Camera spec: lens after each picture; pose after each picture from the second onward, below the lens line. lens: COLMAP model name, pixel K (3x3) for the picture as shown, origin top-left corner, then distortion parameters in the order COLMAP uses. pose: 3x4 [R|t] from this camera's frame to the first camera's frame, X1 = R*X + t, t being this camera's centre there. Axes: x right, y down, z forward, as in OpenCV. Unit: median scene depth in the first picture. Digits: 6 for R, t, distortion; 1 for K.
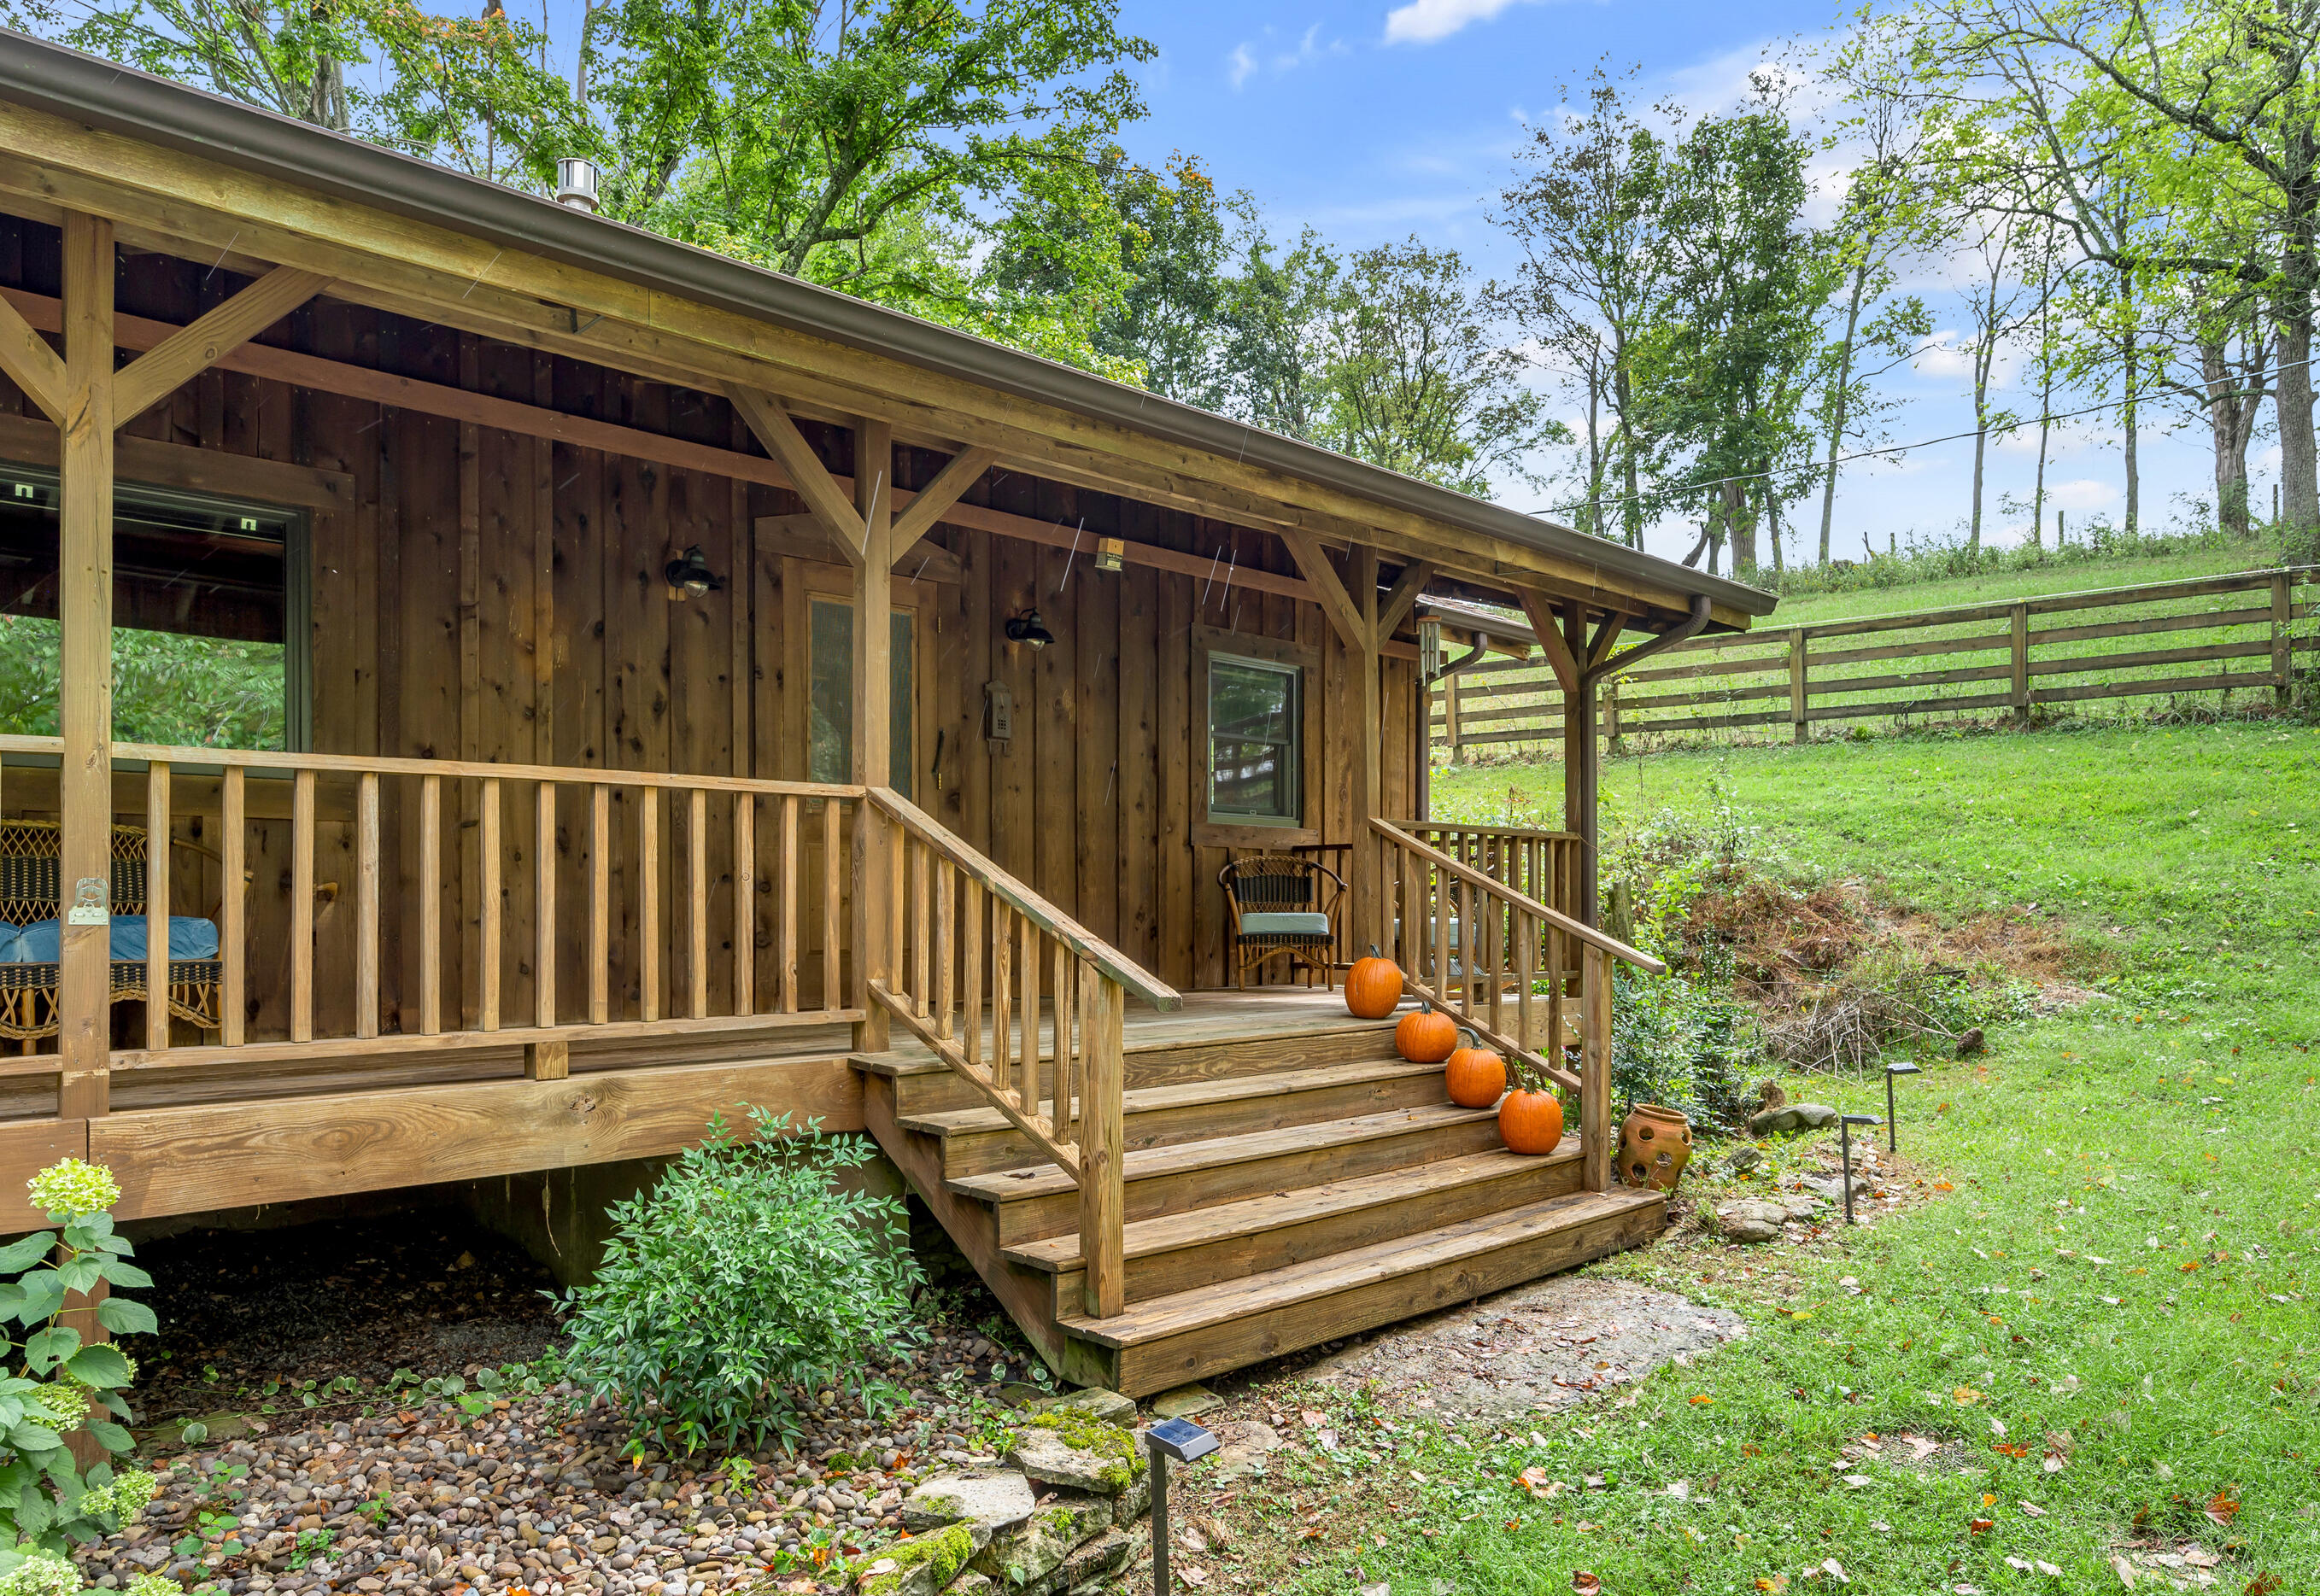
lens RADIAL K [[1655.1, 0, 1160.0], [0, 1655.1, 798.0], [0, 0, 1]] dist [0.000420, 0.000291]
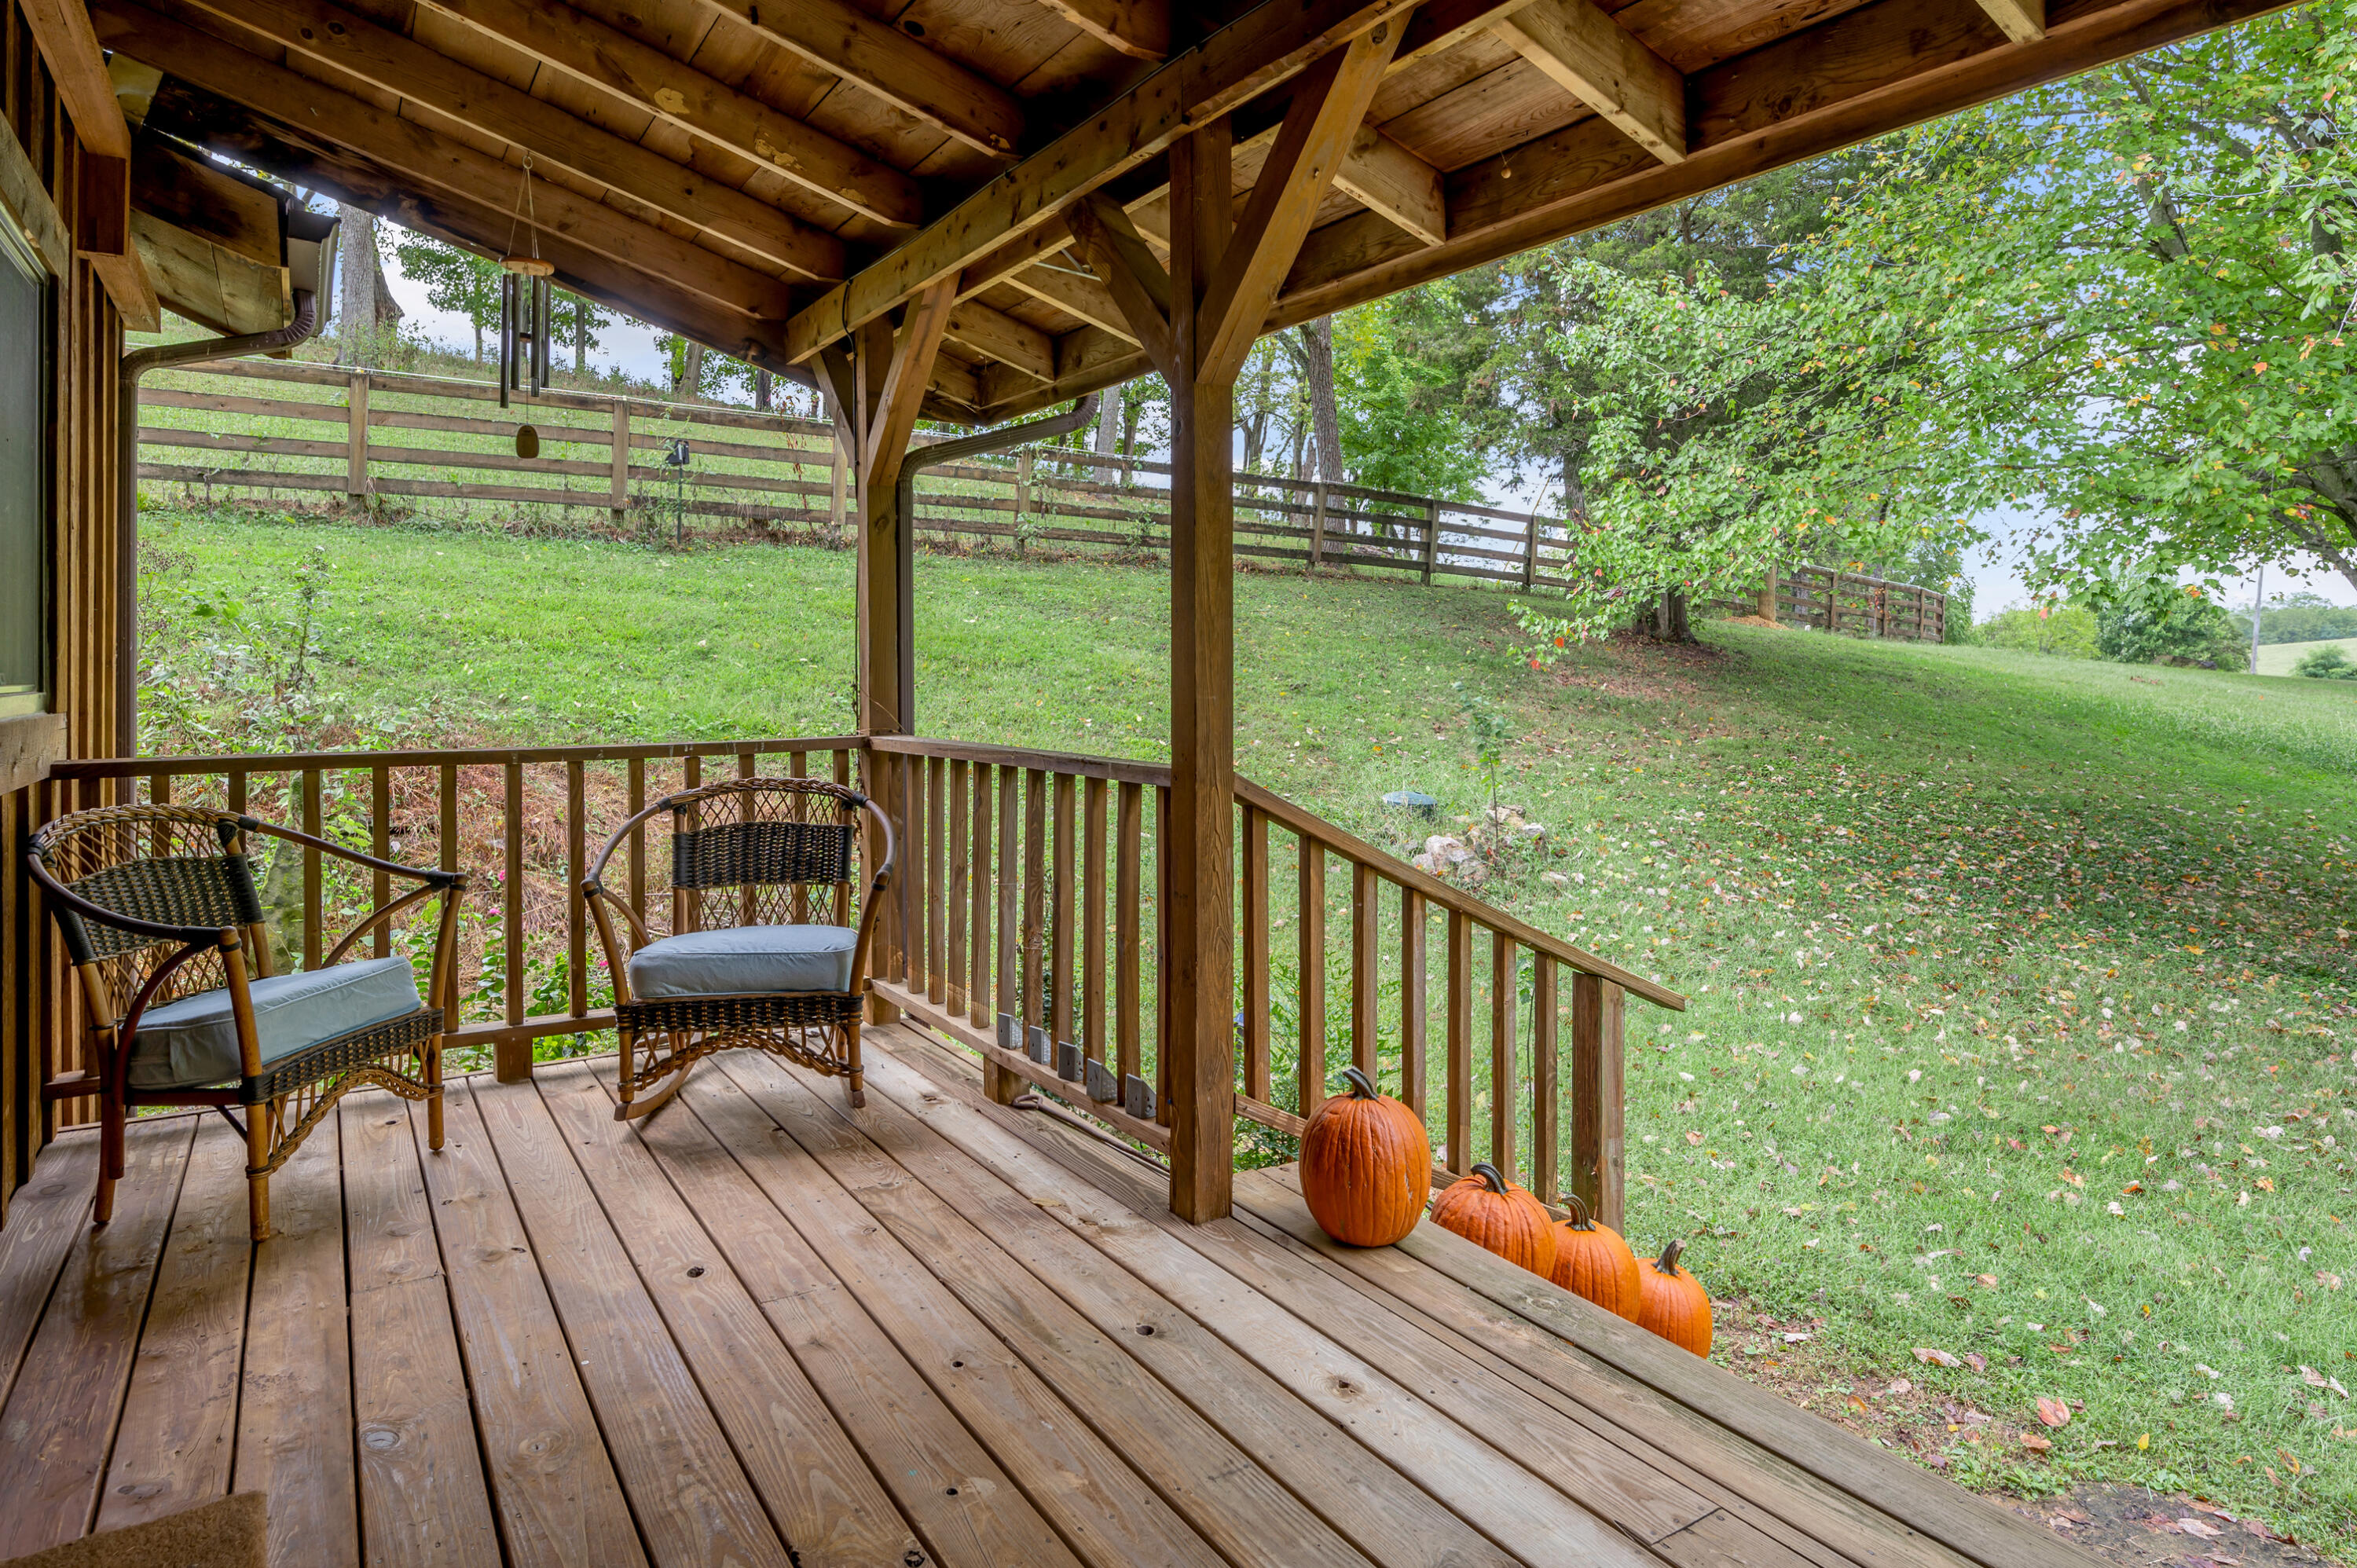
lens RADIAL K [[1332.0, 0, 1178.5], [0, 1332.0, 784.0], [0, 0, 1]] dist [-0.000883, -0.000263]
pose [[0.229899, -0.088595, 0.969174, -0.075730], [-0.066270, 0.992111, 0.106412, -0.007167], [-0.970956, -0.088691, 0.222214, 0.414831]]
